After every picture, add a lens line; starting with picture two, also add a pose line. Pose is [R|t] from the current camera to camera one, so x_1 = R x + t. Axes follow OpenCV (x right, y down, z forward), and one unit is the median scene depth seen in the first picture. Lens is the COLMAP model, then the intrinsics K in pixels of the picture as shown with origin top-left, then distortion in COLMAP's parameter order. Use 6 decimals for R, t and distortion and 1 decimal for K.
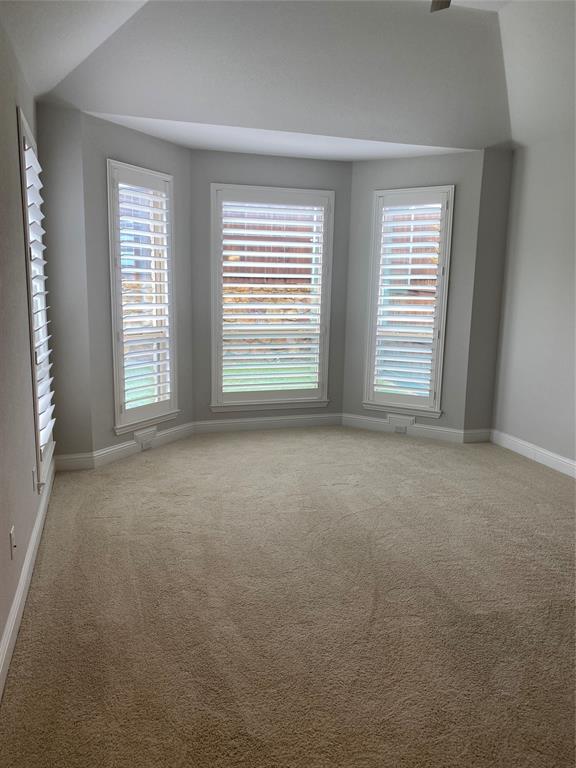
lens RADIAL K [[586.0, 0, 288.0], [0, 586.0, 384.0], [0, 0, 1]] dist [0.094298, -0.180240]
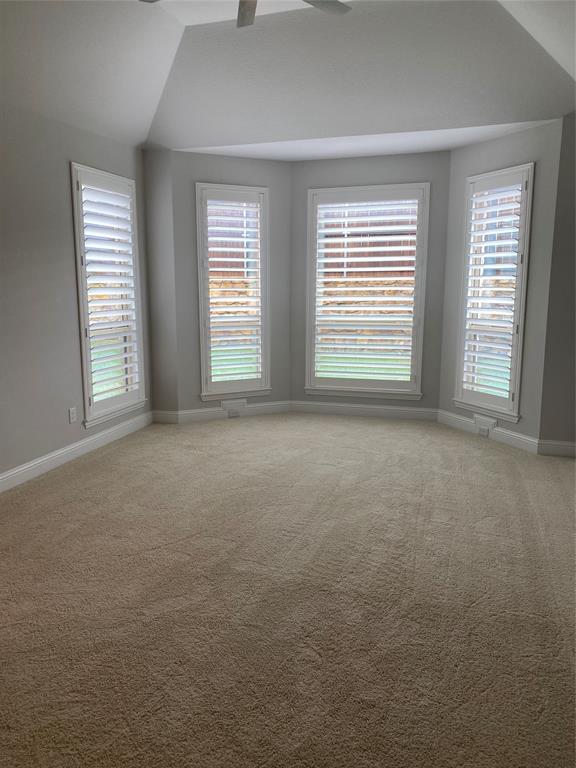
lens RADIAL K [[586.0, 0, 288.0], [0, 586.0, 384.0], [0, 0, 1]] dist [0.094298, -0.180240]
pose [[0.816521, 0.081749, -0.571498, 0.509012], [-0.078150, 0.996463, 0.030880, -0.002510], [0.572001, 0.019448, 0.820022, 0.063929]]
